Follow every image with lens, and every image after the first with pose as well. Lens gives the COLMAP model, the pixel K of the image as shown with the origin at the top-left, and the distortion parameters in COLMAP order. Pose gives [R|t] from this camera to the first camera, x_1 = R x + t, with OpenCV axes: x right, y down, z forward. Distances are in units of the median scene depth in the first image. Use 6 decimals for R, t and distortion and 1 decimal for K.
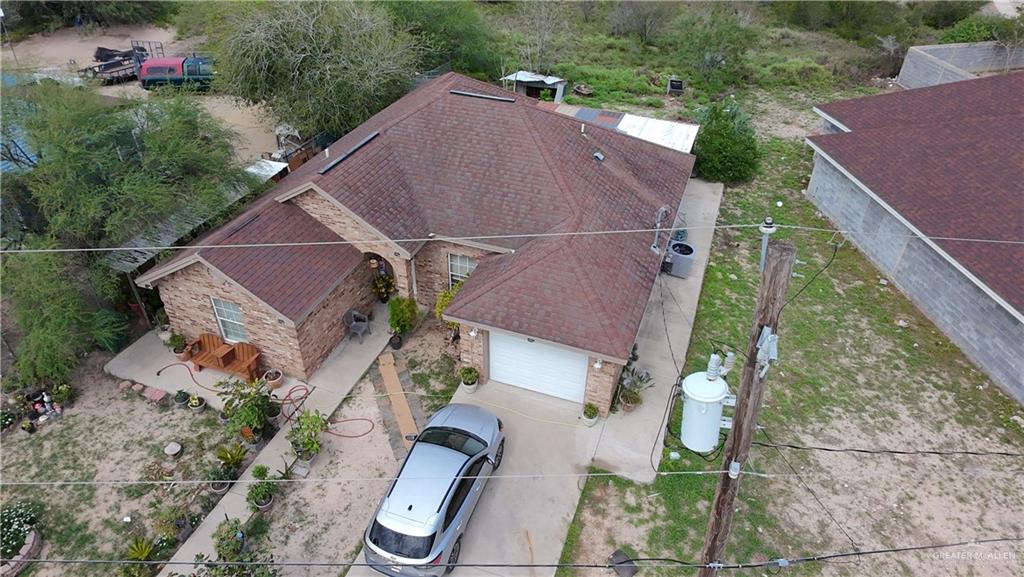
lens RADIAL K [[669.5, 0, 511.6], [0, 669.5, 298.9], [0, 0, 1]] dist [-0.000964, 0.006927]
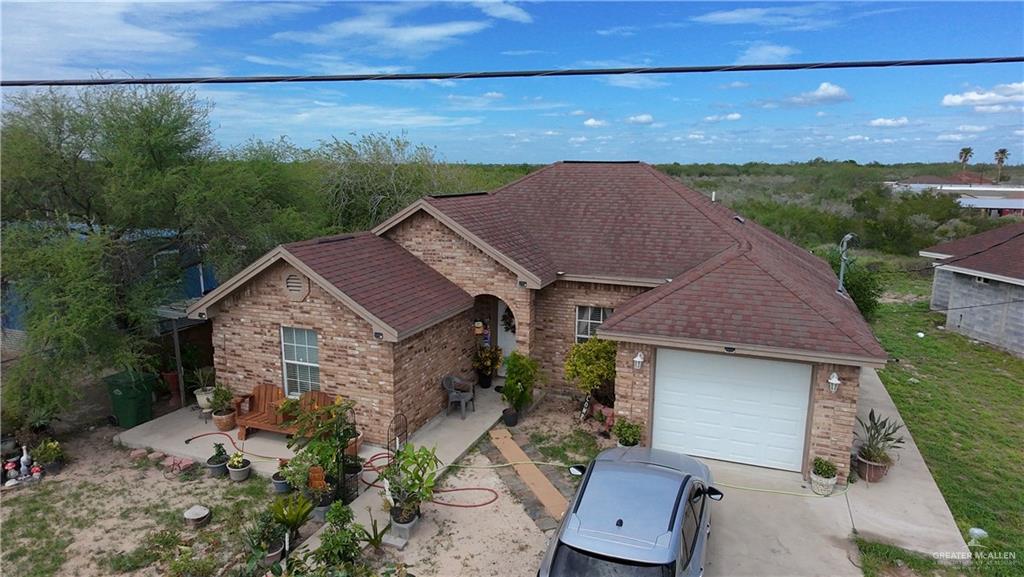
lens RADIAL K [[669.5, 0, 513.7], [0, 669.5, 282.1], [0, 0, 1]] dist [-0.000964, 0.006927]
pose [[0.999840, -0.006091, -0.016812, -0.175564], [-0.001909, 0.898446, -0.439079, 0.288423], [0.017779, 0.439041, 0.898291, 0.305565]]
